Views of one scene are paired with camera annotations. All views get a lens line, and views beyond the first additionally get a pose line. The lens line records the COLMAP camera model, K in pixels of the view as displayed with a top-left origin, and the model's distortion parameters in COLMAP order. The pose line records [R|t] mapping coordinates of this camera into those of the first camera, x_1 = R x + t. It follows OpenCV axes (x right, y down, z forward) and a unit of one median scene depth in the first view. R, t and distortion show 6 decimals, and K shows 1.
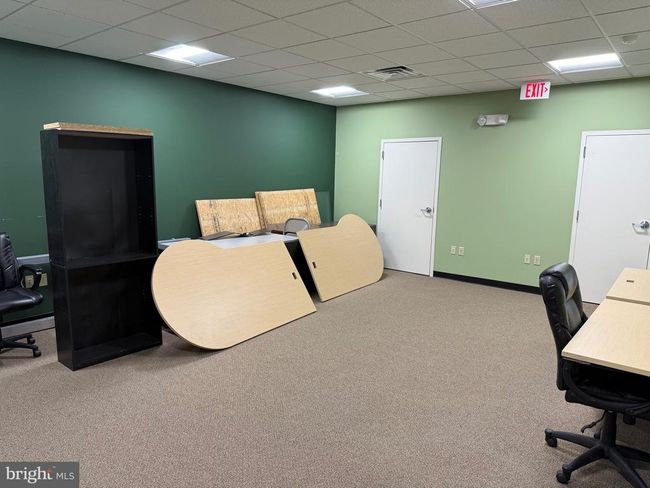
lens RADIAL K [[462.0, 0, 324.9], [0, 462.0, 245.2], [0, 0, 1]] dist [0.092880, -0.000790]
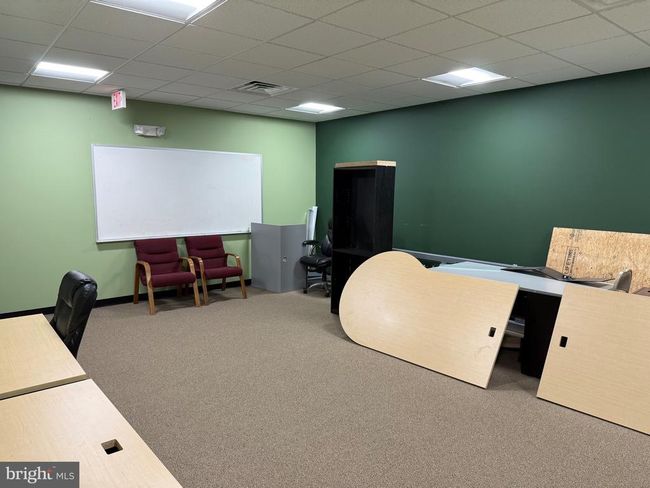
lens RADIAL K [[462.0, 0, 325.3], [0, 462.0, 243.2], [0, 0, 1]] dist [0.092880, -0.000790]
pose [[-0.205910, 0.112020, -0.972138, 0.629087], [-0.166631, 0.974904, 0.147633, -0.124667], [0.964280, 0.192388, -0.182076, 0.765661]]
